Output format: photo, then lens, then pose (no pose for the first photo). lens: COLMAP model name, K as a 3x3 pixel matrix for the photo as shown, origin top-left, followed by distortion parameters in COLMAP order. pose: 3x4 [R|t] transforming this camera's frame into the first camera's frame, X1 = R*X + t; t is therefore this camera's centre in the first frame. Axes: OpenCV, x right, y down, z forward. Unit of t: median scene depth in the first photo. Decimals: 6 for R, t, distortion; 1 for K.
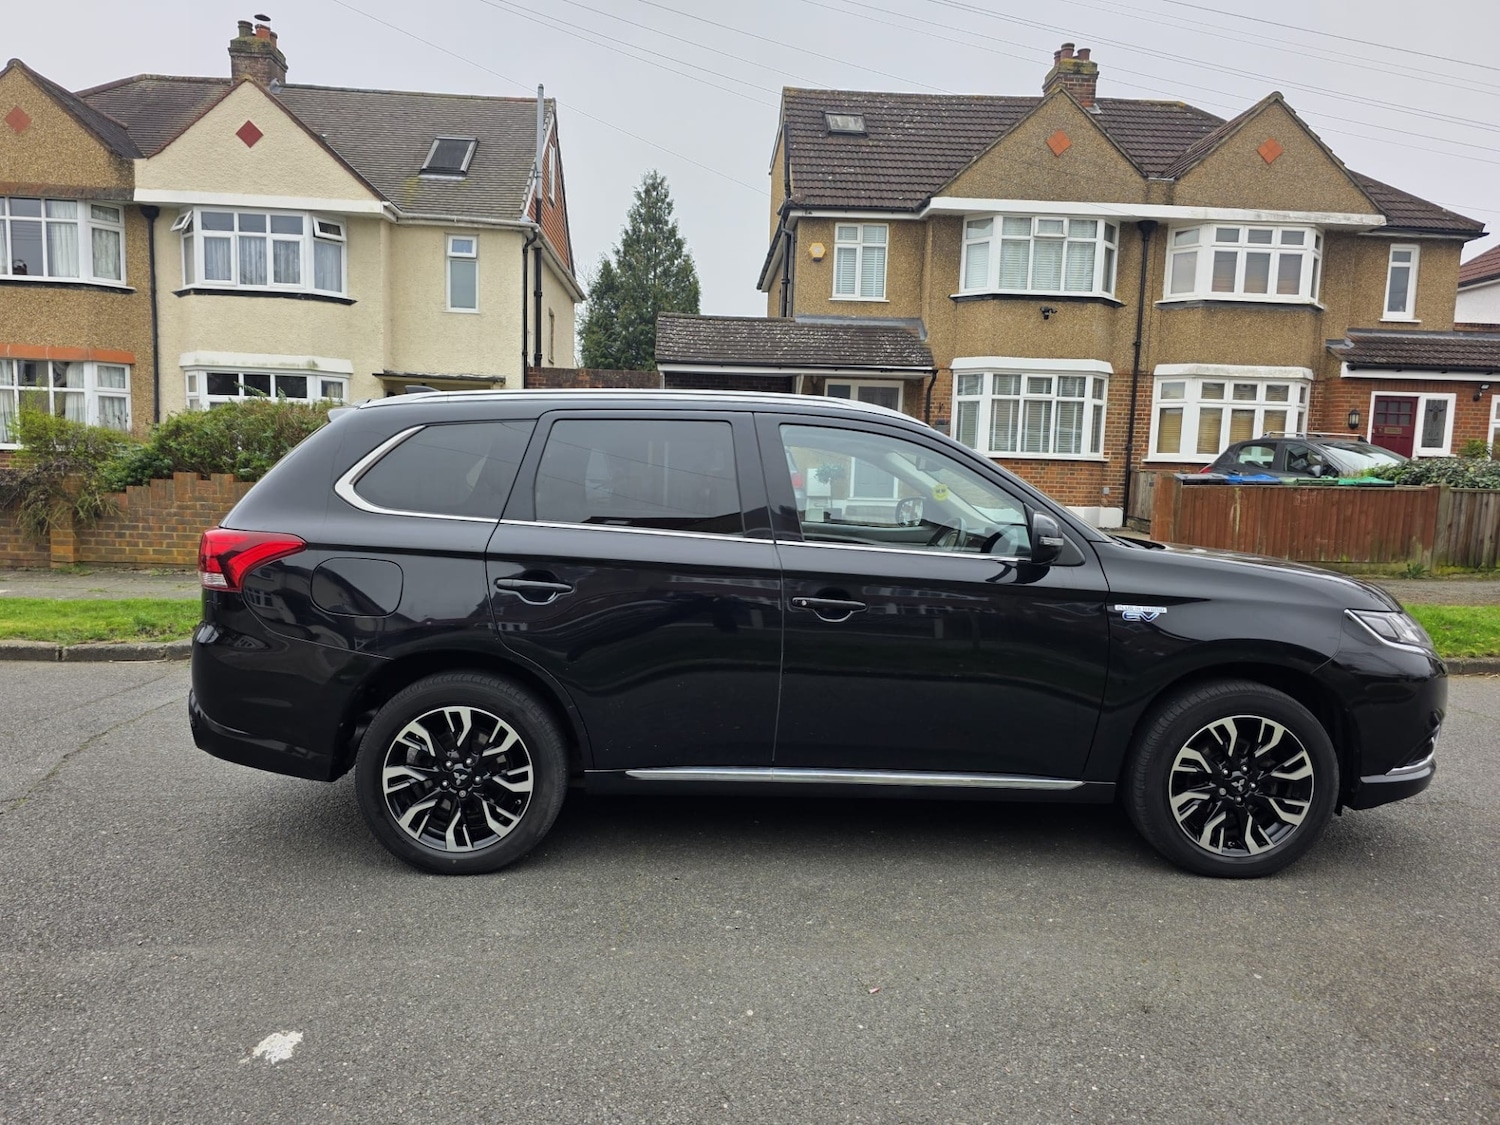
lens RADIAL K [[1022.1, 0, 761.6], [0, 1022.1, 569.6], [0, 0, 1]] dist [0.047813, -0.051271]
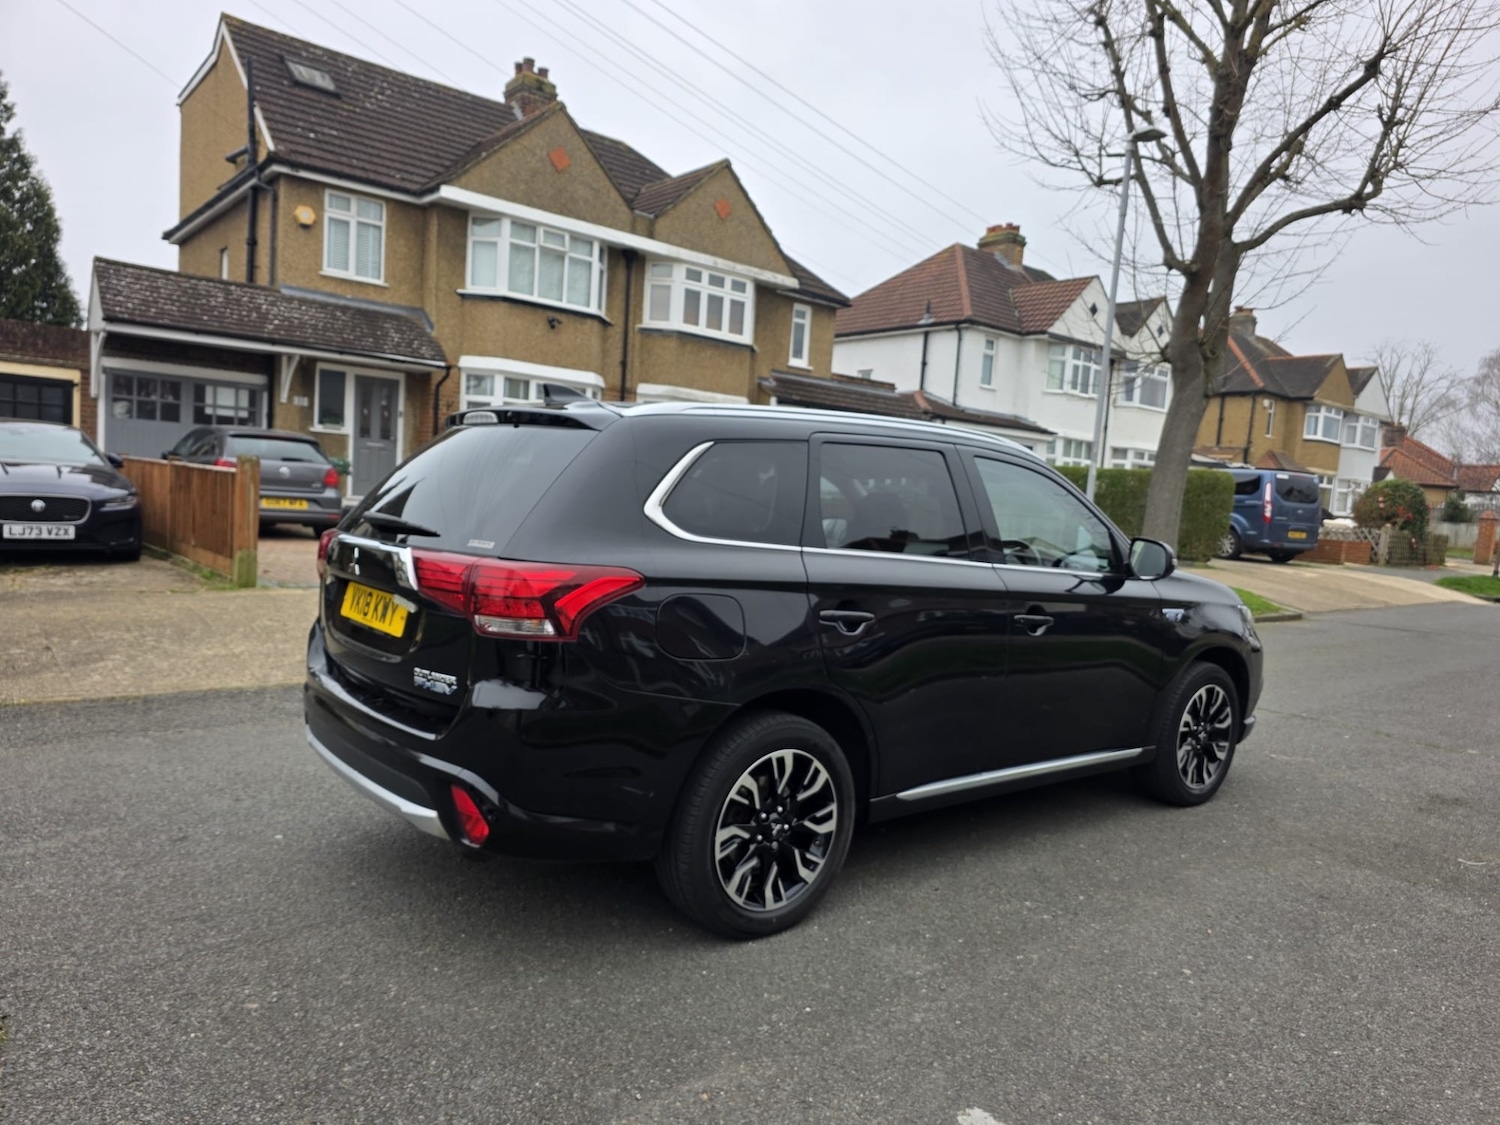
lens RADIAL K [[1022.1, 0, 761.6], [0, 1022.1, 569.6], [0, 0, 1]] dist [0.047813, -0.051271]
pose [[0.788366, -0.018188, 0.614937, -0.190662], [0.016480, 0.999829, 0.008444, -0.008152], [-0.614986, 0.003477, 0.788531, 0.062412]]
